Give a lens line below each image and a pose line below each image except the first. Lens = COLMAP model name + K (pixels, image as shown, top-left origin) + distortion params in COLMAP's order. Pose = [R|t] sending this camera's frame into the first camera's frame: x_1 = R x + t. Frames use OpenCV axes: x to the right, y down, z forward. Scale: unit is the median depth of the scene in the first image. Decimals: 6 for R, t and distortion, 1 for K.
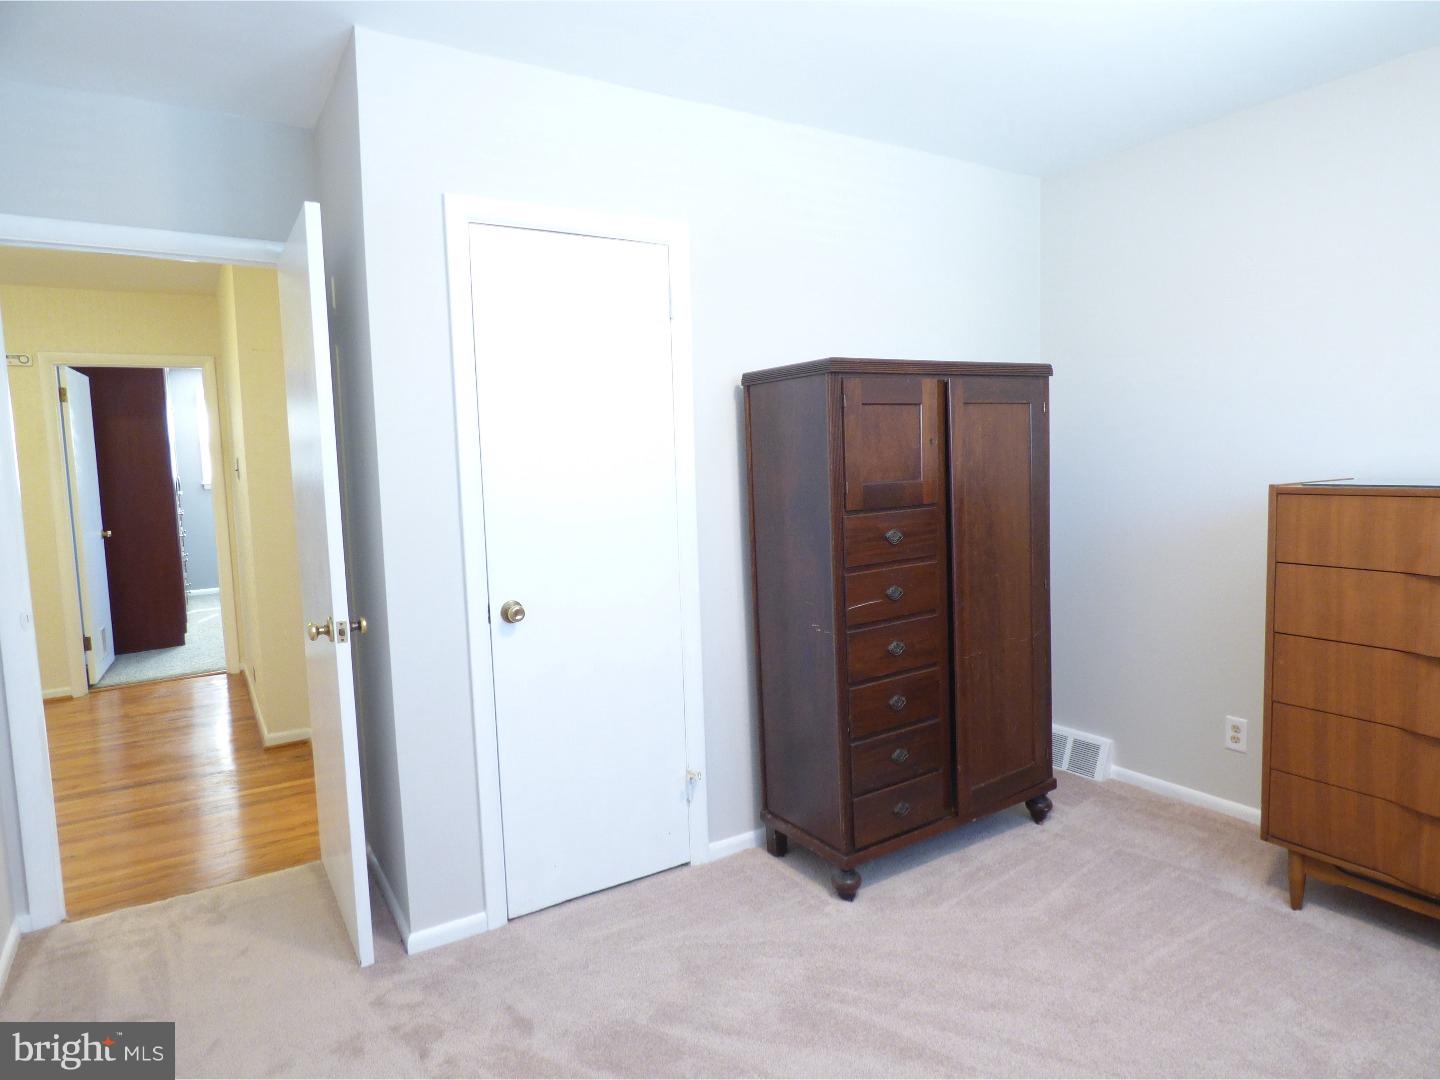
lens RADIAL K [[860.0, 0, 719.9], [0, 860.0, 539.7], [0, 0, 1]] dist [-0.007104, -0.003286]
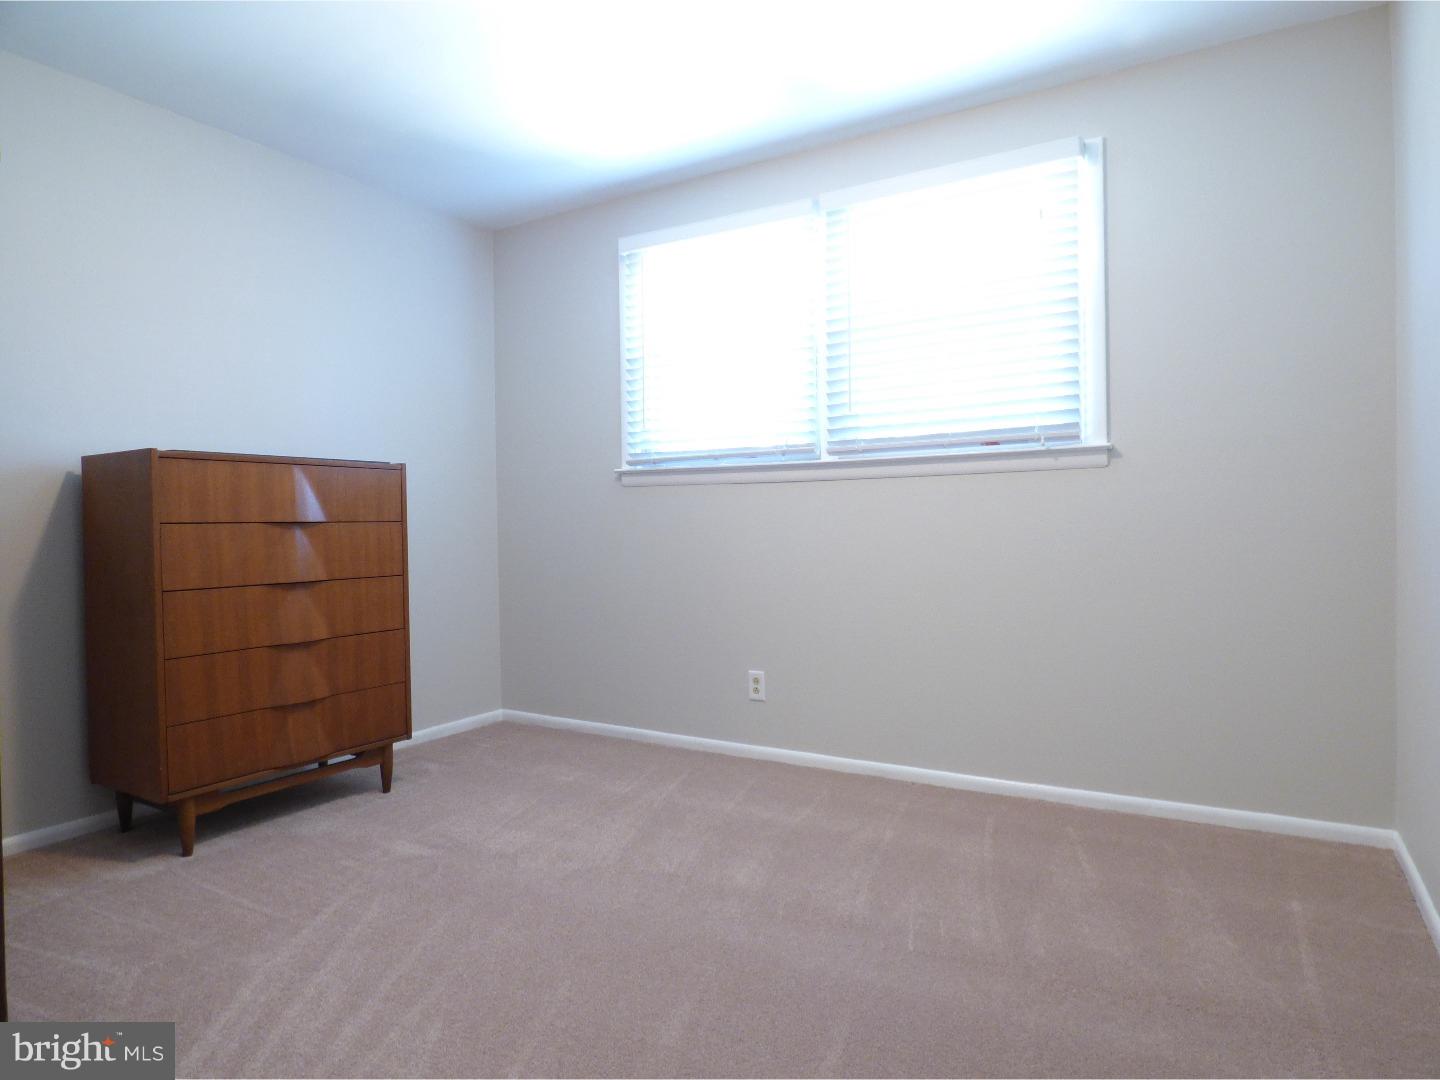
lens RADIAL K [[860.0, 0, 719.3], [0, 860.0, 532.7], [0, 0, 1]] dist [-0.007104, -0.003286]
pose [[-0.446311, 0.030307, 0.894365, -0.629728], [0.113475, 0.993275, 0.022968, 0.098571], [-0.887654, 0.111739, -0.446749, 0.936804]]
